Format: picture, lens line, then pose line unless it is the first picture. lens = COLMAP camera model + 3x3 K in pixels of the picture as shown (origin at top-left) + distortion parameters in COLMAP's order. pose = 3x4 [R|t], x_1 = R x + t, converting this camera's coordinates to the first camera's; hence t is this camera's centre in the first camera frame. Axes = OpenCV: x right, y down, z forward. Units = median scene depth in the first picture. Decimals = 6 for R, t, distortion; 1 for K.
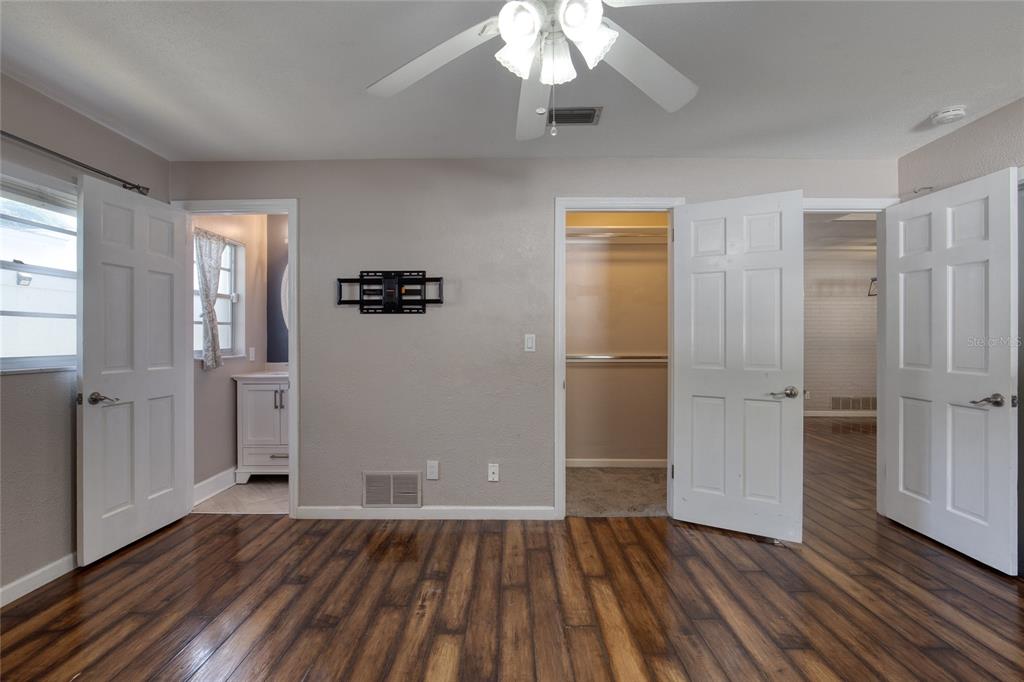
lens RADIAL K [[471.6, 0, 505.9], [0, 471.6, 337.9], [0, 0, 1]] dist [-0.015207, 0.000127]
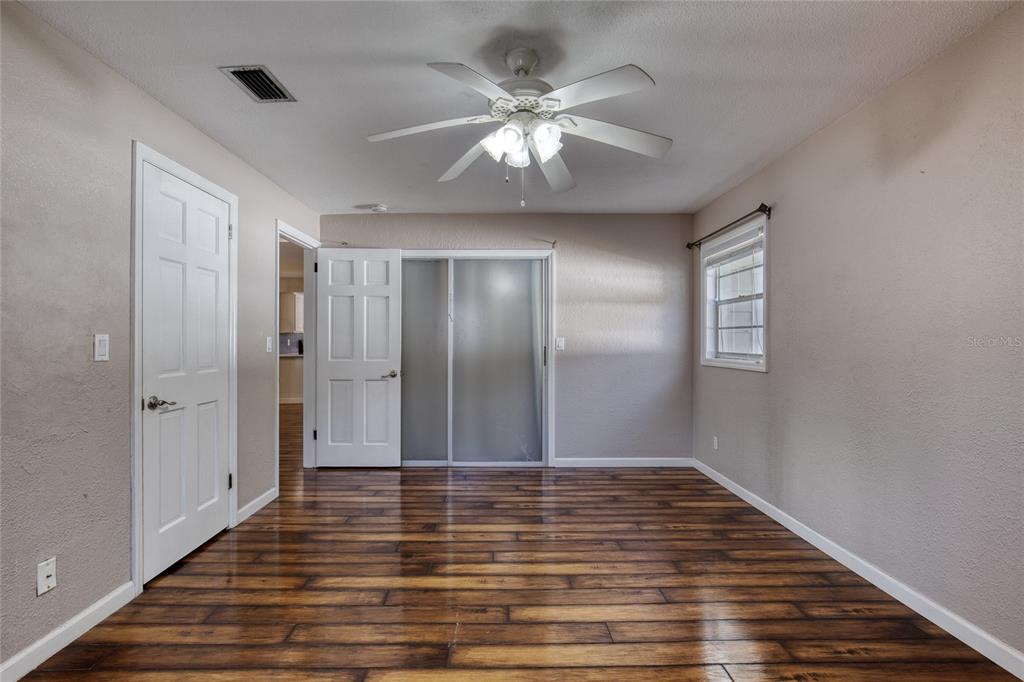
lens RADIAL K [[464.0, 0, 508.4], [0, 464.0, 341.3], [0, 0, 1]] dist [-0.034102, 0.011449]
pose [[-0.029505, -0.002767, 0.999561, -0.691508], [-0.003169, 0.999991, 0.002675, -0.000925], [-0.999560, -0.003089, -0.029513, 0.539267]]
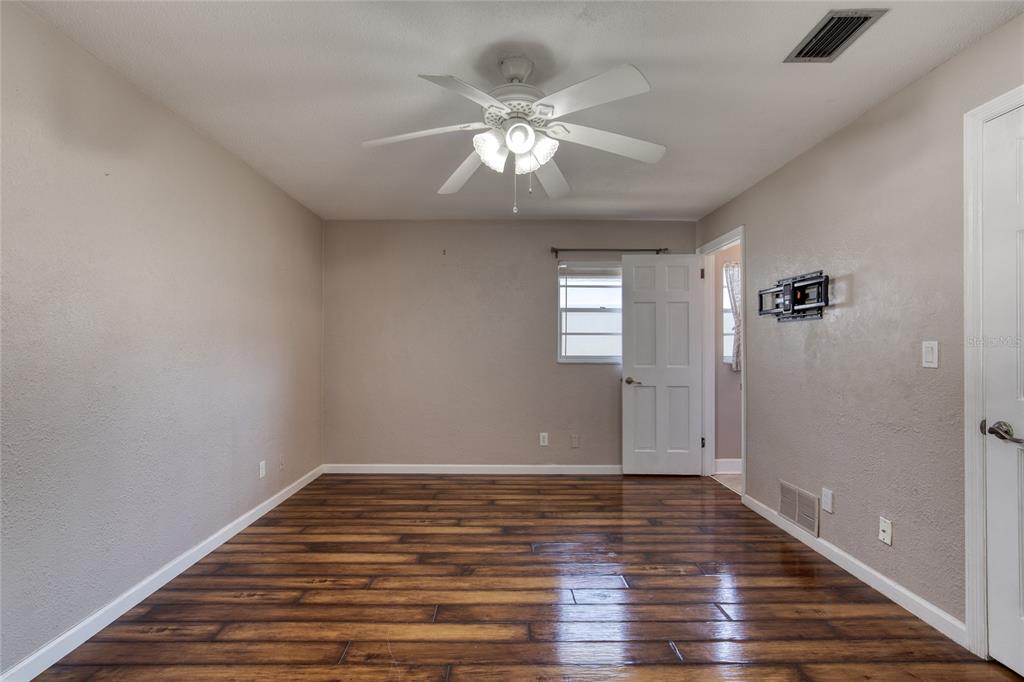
lens RADIAL K [[471.9, 0, 505.5], [0, 471.9, 343.9], [0, 0, 1]] dist [-0.006520, 0.000432]
pose [[0.021591, -0.003251, -0.999762, 0.810751], [0.000932, 0.999994, -0.003232, -0.002412], [0.999766, -0.000862, 0.021594, 0.462632]]
